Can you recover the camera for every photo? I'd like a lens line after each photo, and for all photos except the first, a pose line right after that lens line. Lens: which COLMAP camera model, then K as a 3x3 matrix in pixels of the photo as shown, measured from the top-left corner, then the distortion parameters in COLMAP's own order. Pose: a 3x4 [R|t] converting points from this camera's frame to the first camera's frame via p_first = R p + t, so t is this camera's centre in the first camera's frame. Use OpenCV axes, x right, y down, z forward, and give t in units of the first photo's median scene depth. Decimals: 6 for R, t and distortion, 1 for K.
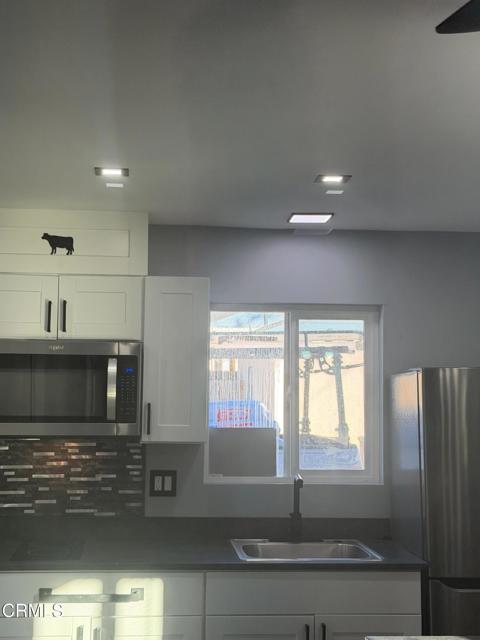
lens RADIAL K [[961.4, 0, 239.0], [0, 961.4, 318.9], [0, 0, 1]] dist [0.015190, 0.000000]
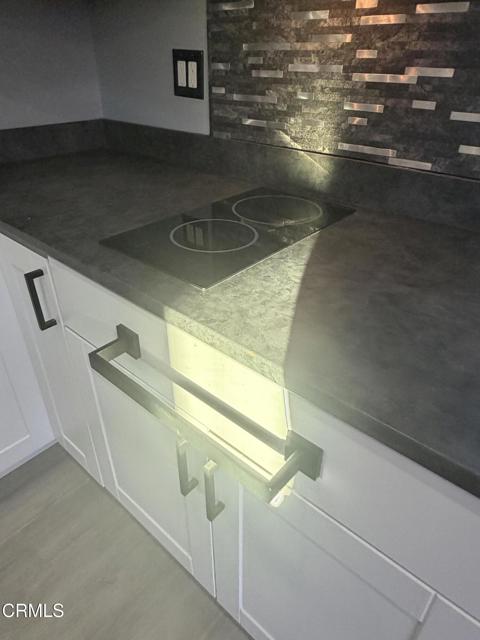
lens RADIAL K [[425.1, 0, 246.0], [0, 425.1, 304.5], [0, 0, 1]] dist [0.001436, 0.002544]
pose [[0.667161, 0.375302, -0.643463, -0.033887], [0.059067, 0.834436, 0.547931, 0.141759], [0.742568, -0.403566, 0.534535, 0.802439]]
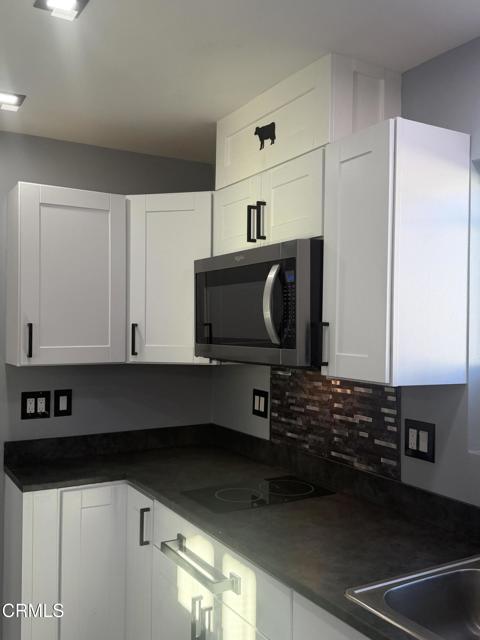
lens RADIAL K [[610.3, 0, 241.8], [0, 610.3, 323.9], [0, 0, 1]] dist [0.064644, 0.000000]
pose [[0.394076, -0.009189, -0.919032, 0.281224], [0.067963, 0.997504, 0.019169, 0.070936], [0.916562, -0.070014, 0.393716, 0.721480]]
